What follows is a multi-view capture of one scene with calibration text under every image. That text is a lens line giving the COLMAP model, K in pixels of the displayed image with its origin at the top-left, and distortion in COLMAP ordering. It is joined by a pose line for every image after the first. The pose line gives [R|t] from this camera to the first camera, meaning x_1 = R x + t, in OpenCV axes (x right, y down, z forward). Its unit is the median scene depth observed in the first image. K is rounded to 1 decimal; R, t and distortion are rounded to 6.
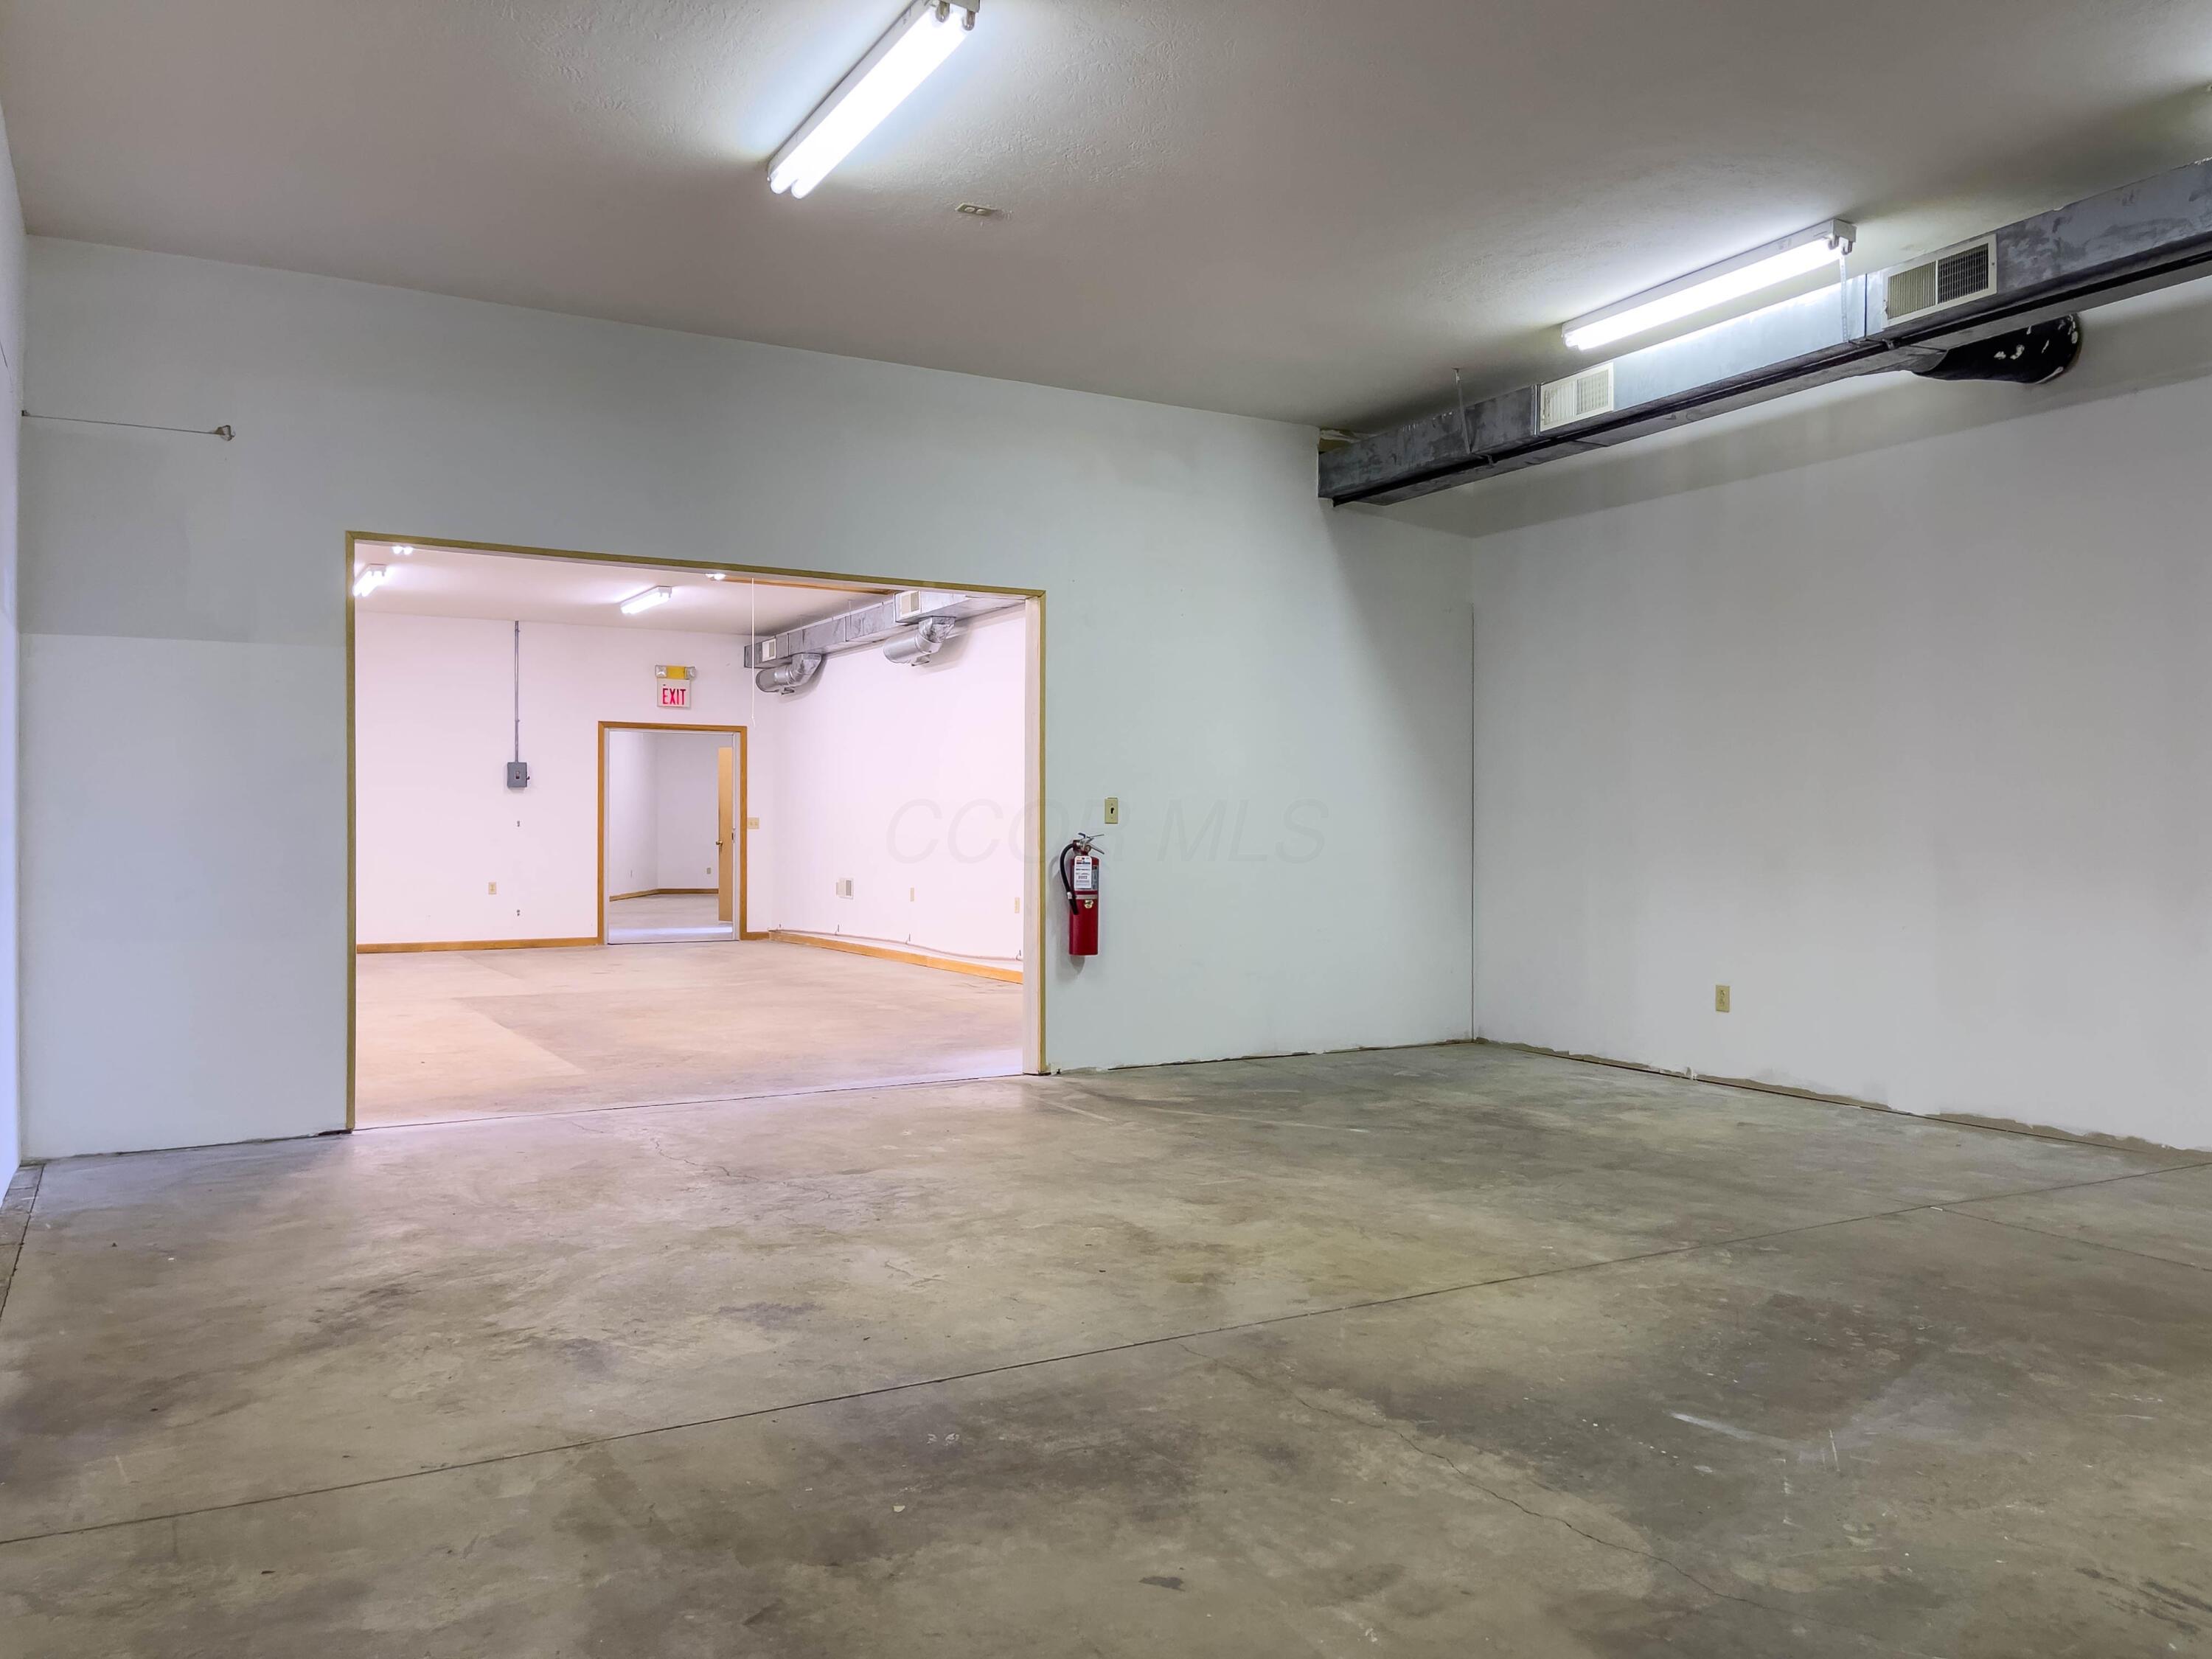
lens RADIAL K [[1649.1, 0, 1087.0], [0, 1649.1, 822.1], [0, 0, 1]] dist [0.078727, -0.092487]
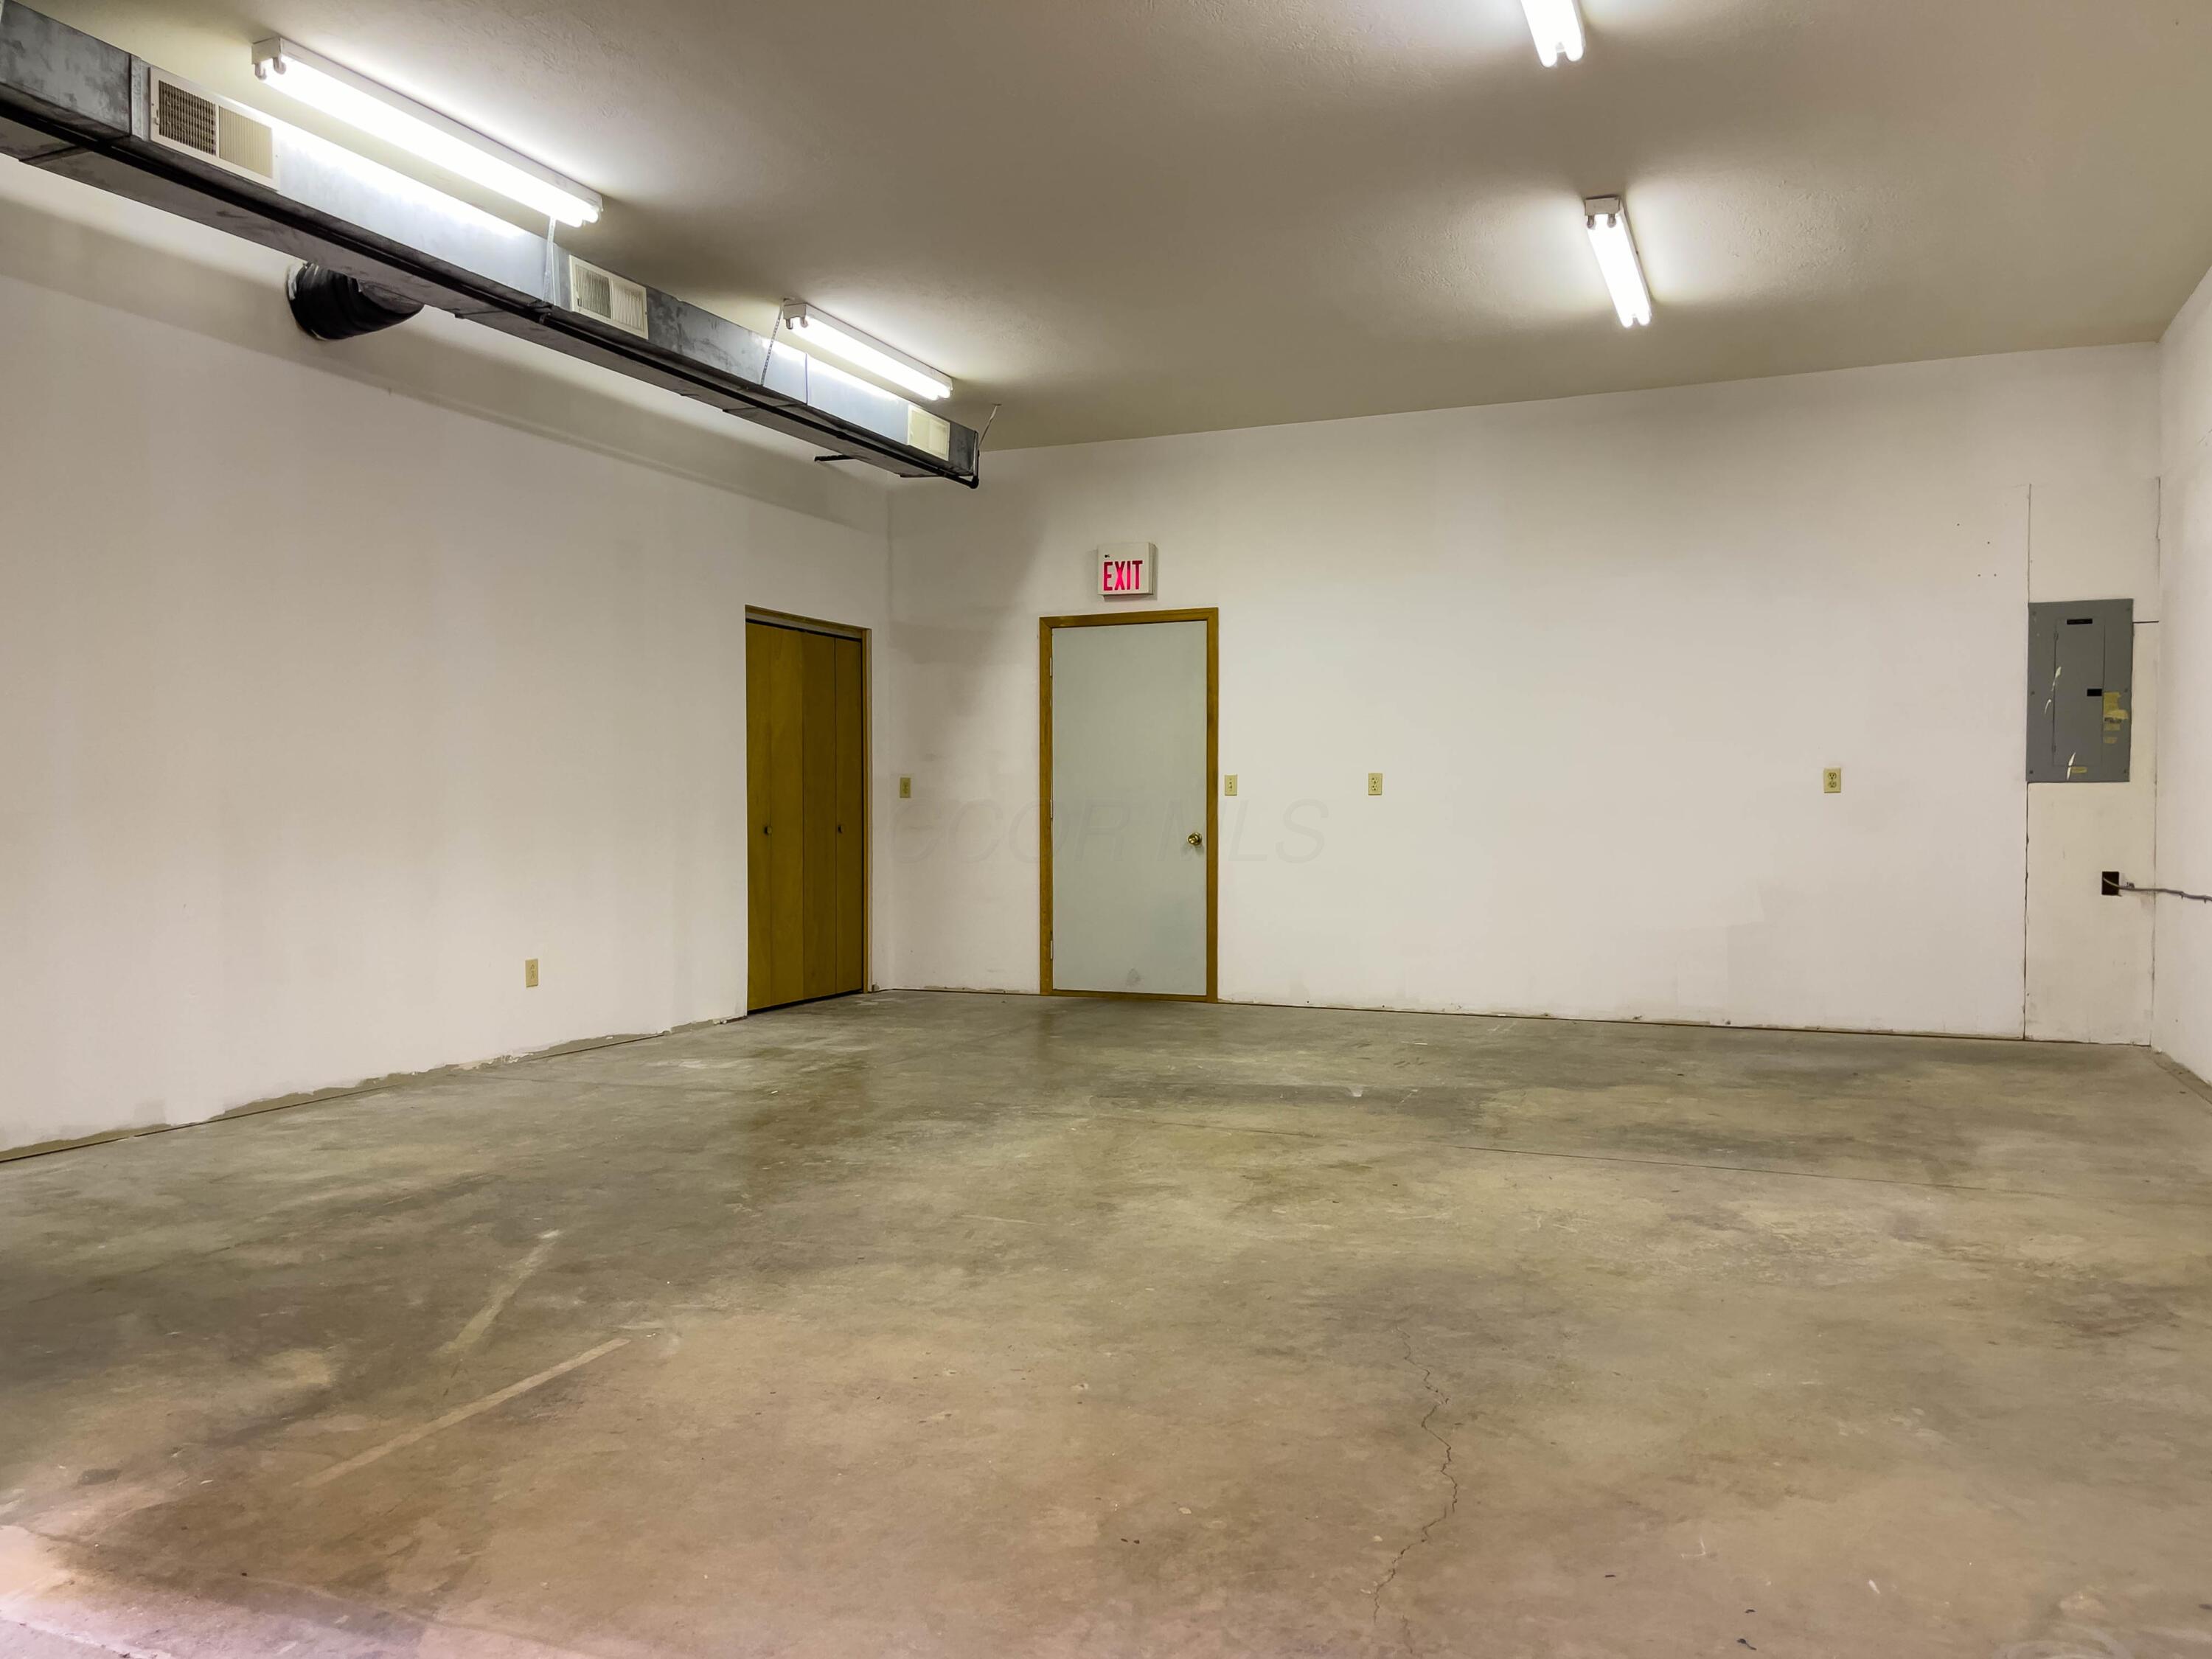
lens RADIAL K [[1649.1, 0, 1142.9], [0, 1649.1, 826.0], [0, 0, 1]] dist [0.078727, -0.092487]
pose [[-0.629547, -0.005372, 0.776944, -0.798193], [-0.003925, 0.999985, 0.003734, 0.031673], [-0.776952, -0.000699, -0.629559, 1.970977]]
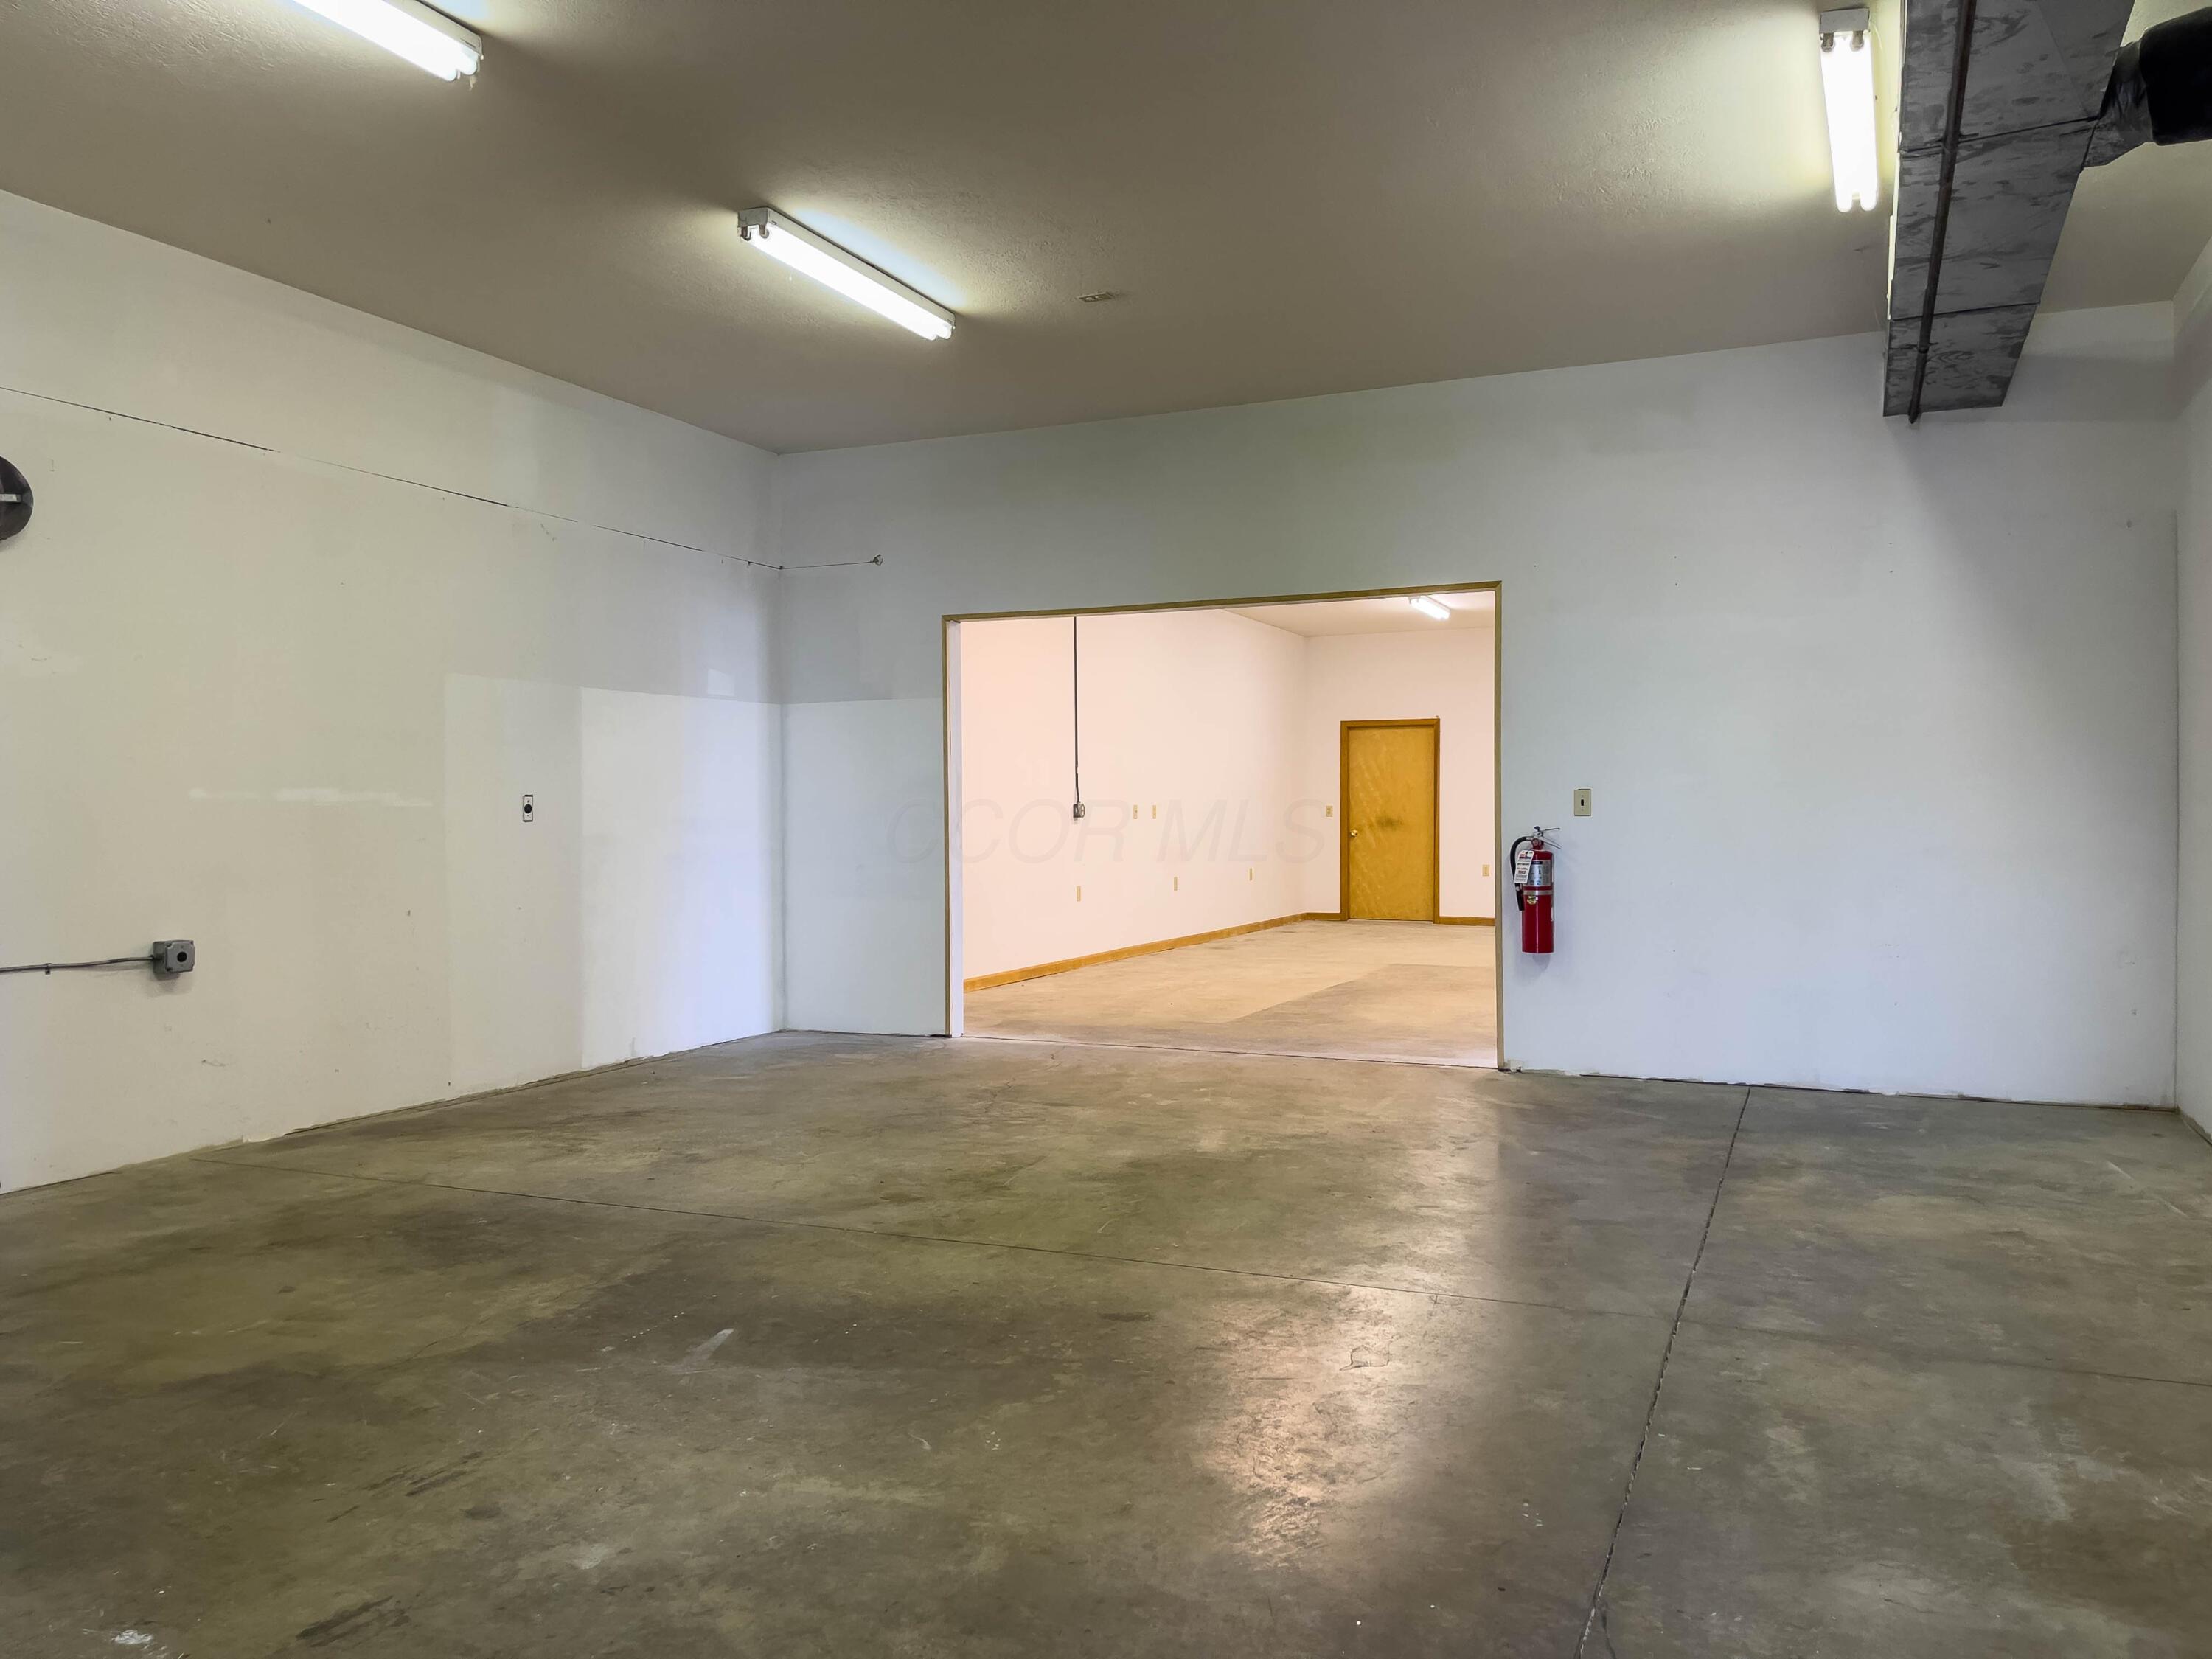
lens RADIAL K [[1649.1, 0, 1122.7], [0, 1649.1, 818.7], [0, 0, 1]] dist [0.078727, -0.092487]
pose [[0.606616, -0.001254, -0.794994, 1.208611], [0.009086, 0.999944, 0.005356, -0.010489], [0.794943, -0.010472, 0.606594, 0.418503]]
